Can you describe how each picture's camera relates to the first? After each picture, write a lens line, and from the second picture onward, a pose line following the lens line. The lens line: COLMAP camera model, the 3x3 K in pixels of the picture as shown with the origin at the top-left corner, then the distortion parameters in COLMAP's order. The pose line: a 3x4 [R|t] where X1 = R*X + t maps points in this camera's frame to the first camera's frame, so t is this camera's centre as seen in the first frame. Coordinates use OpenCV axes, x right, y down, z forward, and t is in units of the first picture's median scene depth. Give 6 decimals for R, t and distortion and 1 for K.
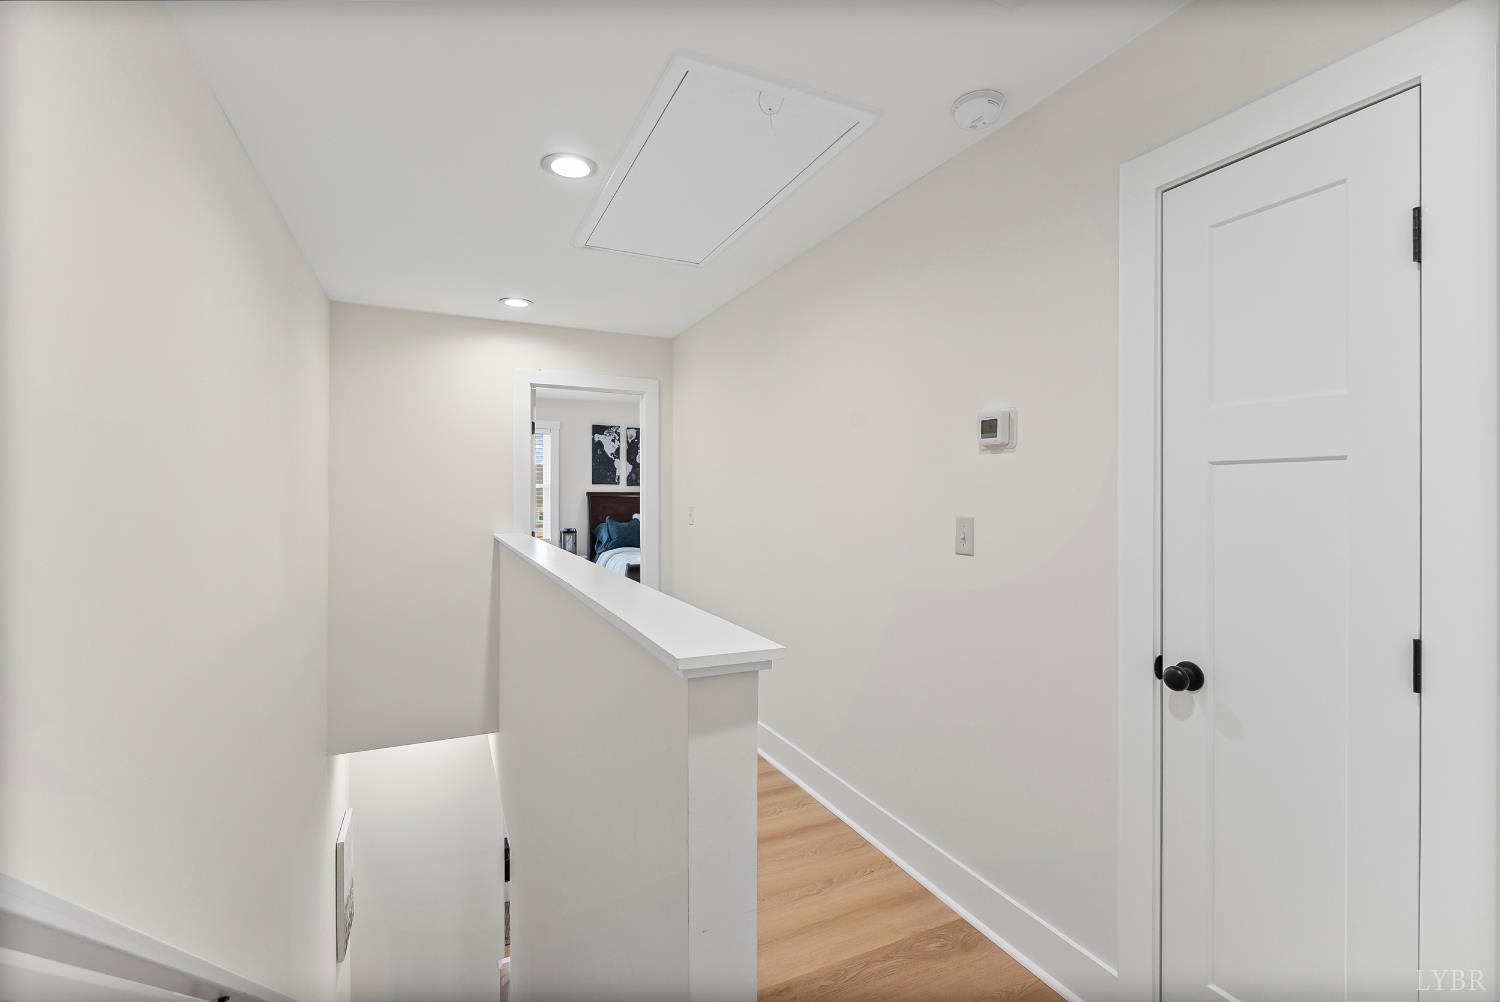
lens RADIAL K [[655.6, 0, 751.0], [0, 655.6, 495.3], [0, 0, 1]] dist [-0.003369, 0.000862]
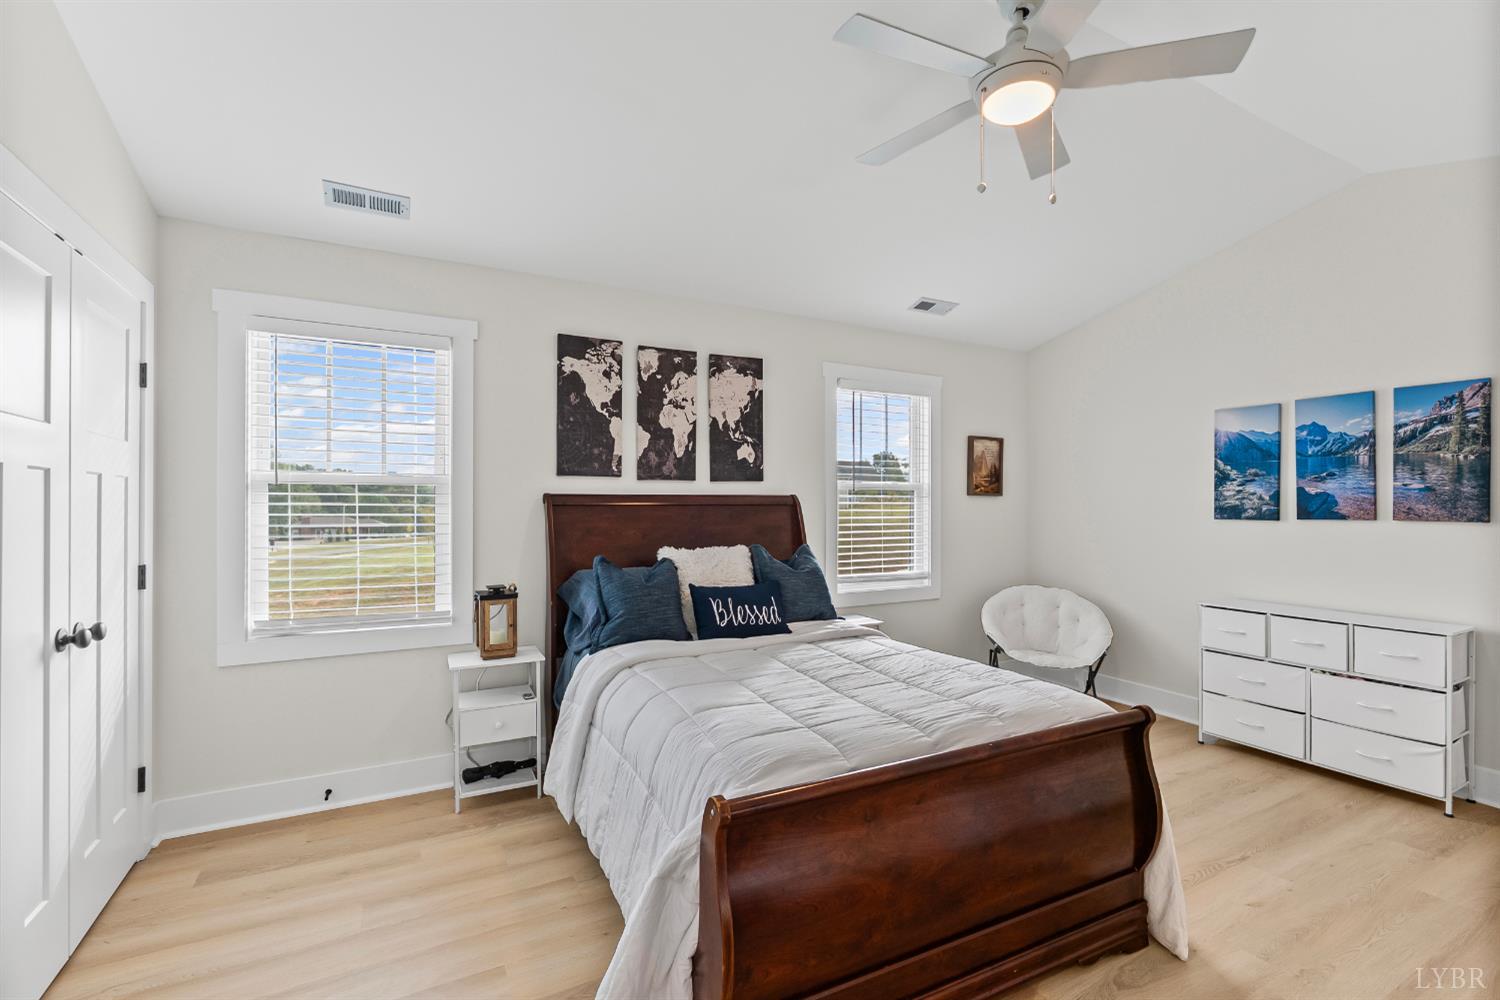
lens RADIAL K [[655.6, 0, 749.3], [0, 655.6, 502.8], [0, 0, 1]] dist [-0.003369, 0.000862]
pose [[0.998636, 0.001539, 0.052195, -0.140323], [-0.001749, 0.999991, 0.003973, -0.001089], [-0.052188, -0.004059, 0.998629, 0.570344]]
